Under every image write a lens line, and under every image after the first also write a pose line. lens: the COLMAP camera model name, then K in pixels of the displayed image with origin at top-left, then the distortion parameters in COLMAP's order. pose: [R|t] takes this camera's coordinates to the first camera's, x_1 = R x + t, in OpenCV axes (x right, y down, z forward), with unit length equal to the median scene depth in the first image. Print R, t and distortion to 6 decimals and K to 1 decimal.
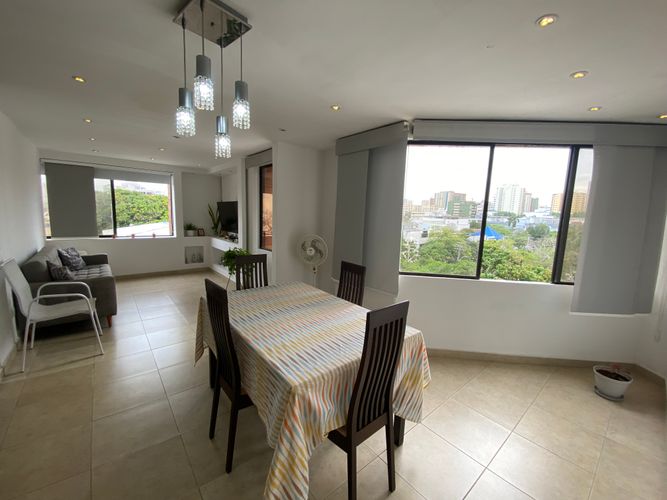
lens RADIAL K [[273.7, 0, 332.9], [0, 273.7, 249.7], [0, 0, 1]] dist [0.001649, -0.000061]
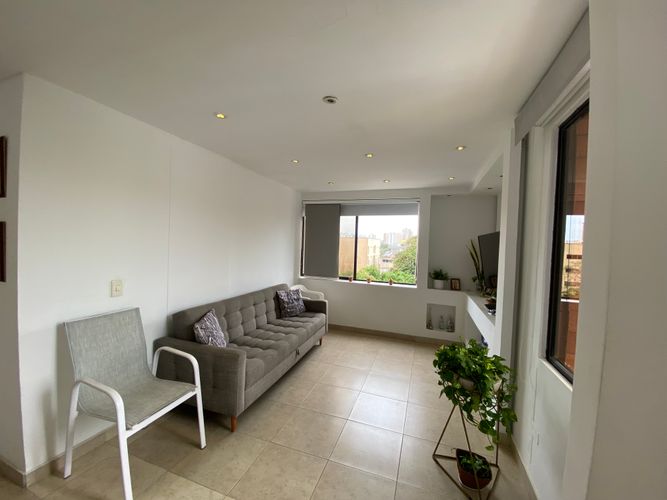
lens RADIAL K [[273.7, 0, 331.6], [0, 273.7, 251.6], [0, 0, 1]] dist [0.001649, -0.000061]
pose [[0.486029, 0.001026, -0.873942, -0.066542], [-0.130252, 0.988916, -0.071276, -0.059521], [0.864182, 0.148475, 0.480775, 0.457659]]
